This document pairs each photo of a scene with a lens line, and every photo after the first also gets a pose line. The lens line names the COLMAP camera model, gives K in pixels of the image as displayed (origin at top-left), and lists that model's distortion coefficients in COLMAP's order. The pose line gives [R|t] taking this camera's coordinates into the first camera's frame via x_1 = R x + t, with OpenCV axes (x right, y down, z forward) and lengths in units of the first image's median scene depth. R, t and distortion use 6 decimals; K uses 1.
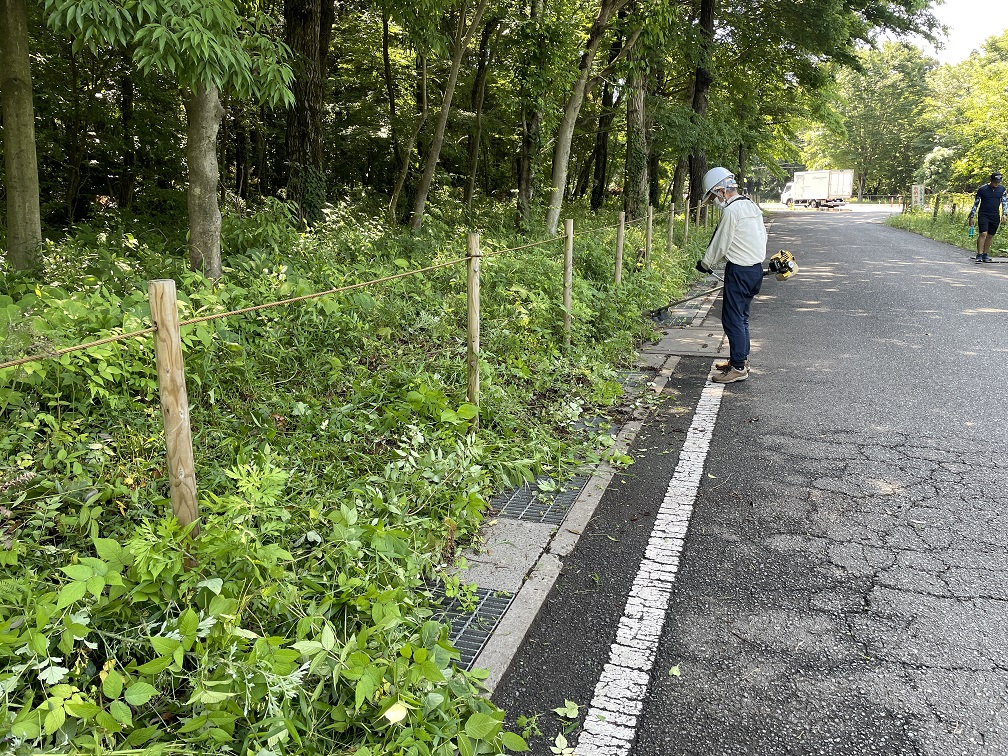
lens RADIAL K [[865.5, 0, 504.0], [0, 865.5, 378.0], [0, 0, 1]] dist [0.042114, -0.005248]
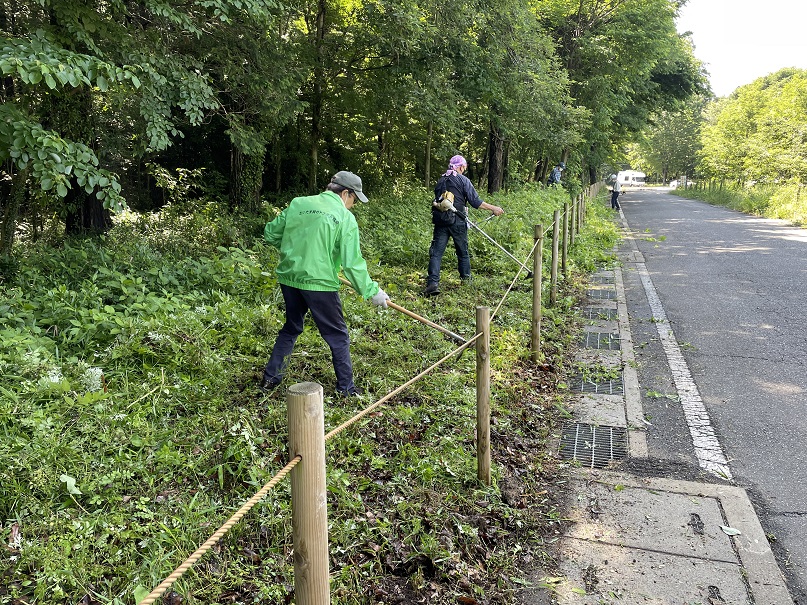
lens RADIAL K [[692.9, 0, 403.5], [0, 692.9, 302.5], [0, 0, 1]] dist [0.042114, -0.005248]
pose [[0.999816, -0.010247, 0.016189, -0.176754], [0.010885, 0.999146, -0.039856, 0.108225], [-0.015767, 0.040024, 0.999074, -0.496177]]
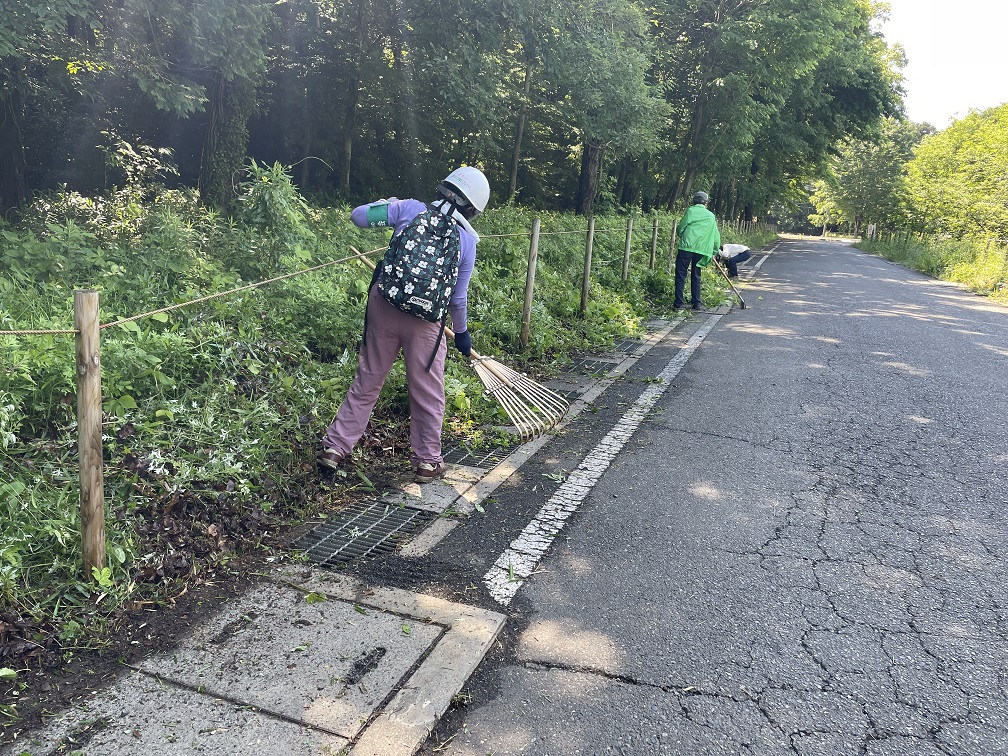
lens RADIAL K [[865.5, 0, 504.0], [0, 865.5, 378.0], [0, 0, 1]] dist [0.042114, -0.005248]
pose [[0.997270, 0.073639, -0.005475, -0.144951], [-0.073726, 0.997119, -0.017829, 0.110241], [0.004146, 0.018184, 0.999826, -0.482144]]
